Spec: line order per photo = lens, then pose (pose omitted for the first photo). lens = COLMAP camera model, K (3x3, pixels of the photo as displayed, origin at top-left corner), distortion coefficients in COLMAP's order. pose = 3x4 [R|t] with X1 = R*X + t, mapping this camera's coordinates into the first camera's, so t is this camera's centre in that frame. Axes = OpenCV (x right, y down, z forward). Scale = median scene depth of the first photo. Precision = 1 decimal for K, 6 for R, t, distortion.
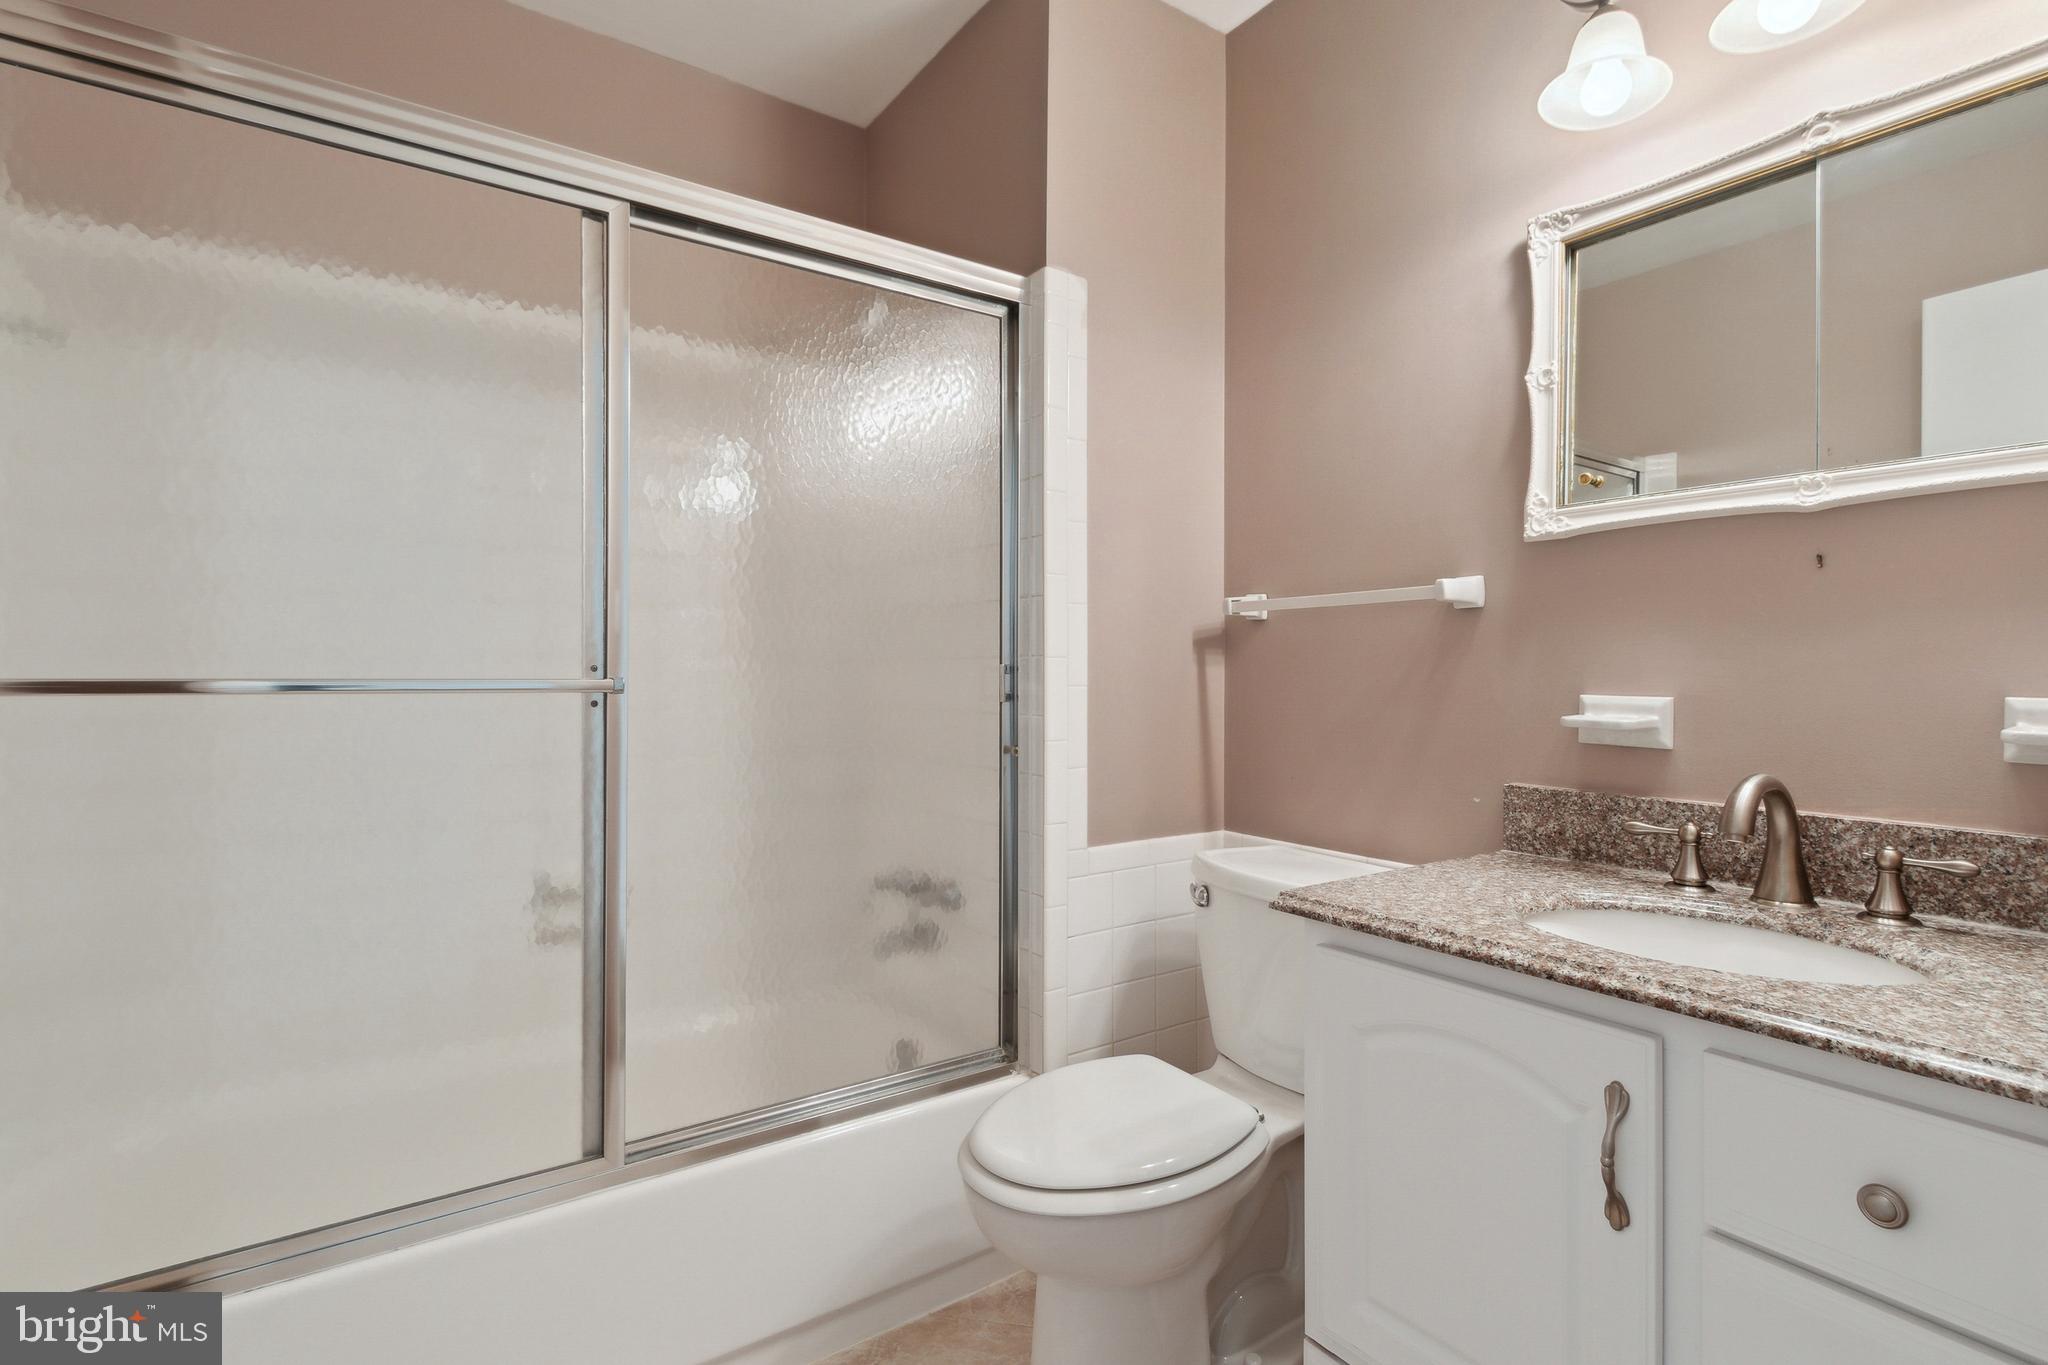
lens RADIAL K [[961.0, 0, 1022.2], [0, 961.0, 687.7], [0, 0, 1]] dist [-0.000800, -0.000072]
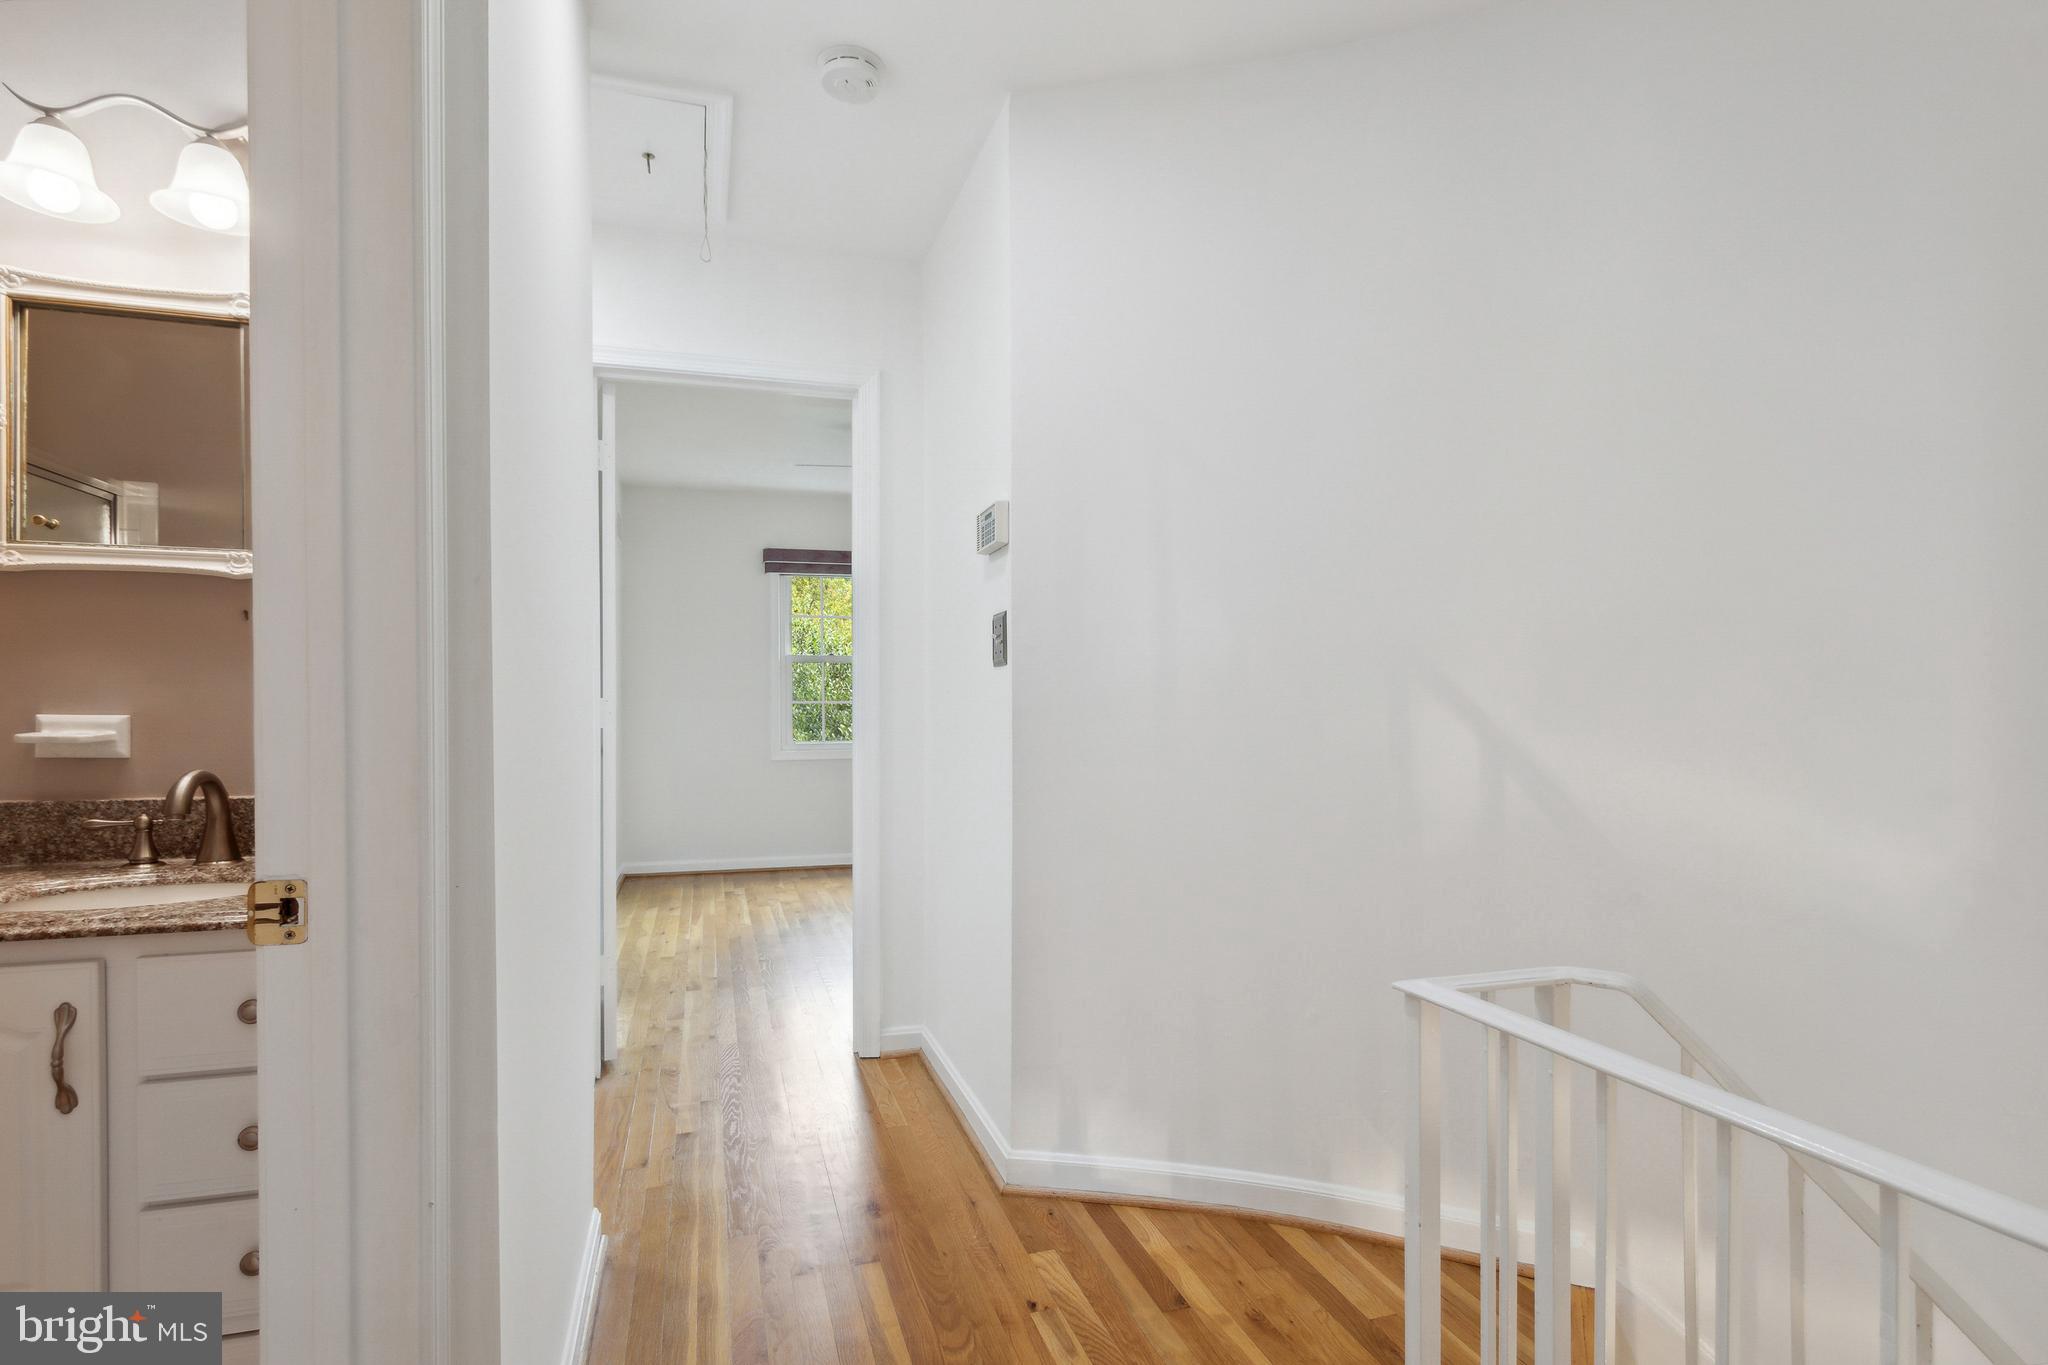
lens RADIAL K [[1006.0, 0, 1028.3], [0, 1006.0, 706.3], [0, 0, 1]] dist [0.007546, 0.000785]
pose [[0.279528, -0.006406, 0.960116, -0.248816], [0.011313, 0.999930, 0.003378, 0.007726], [-0.960071, 0.009918, 0.279581, -0.477020]]
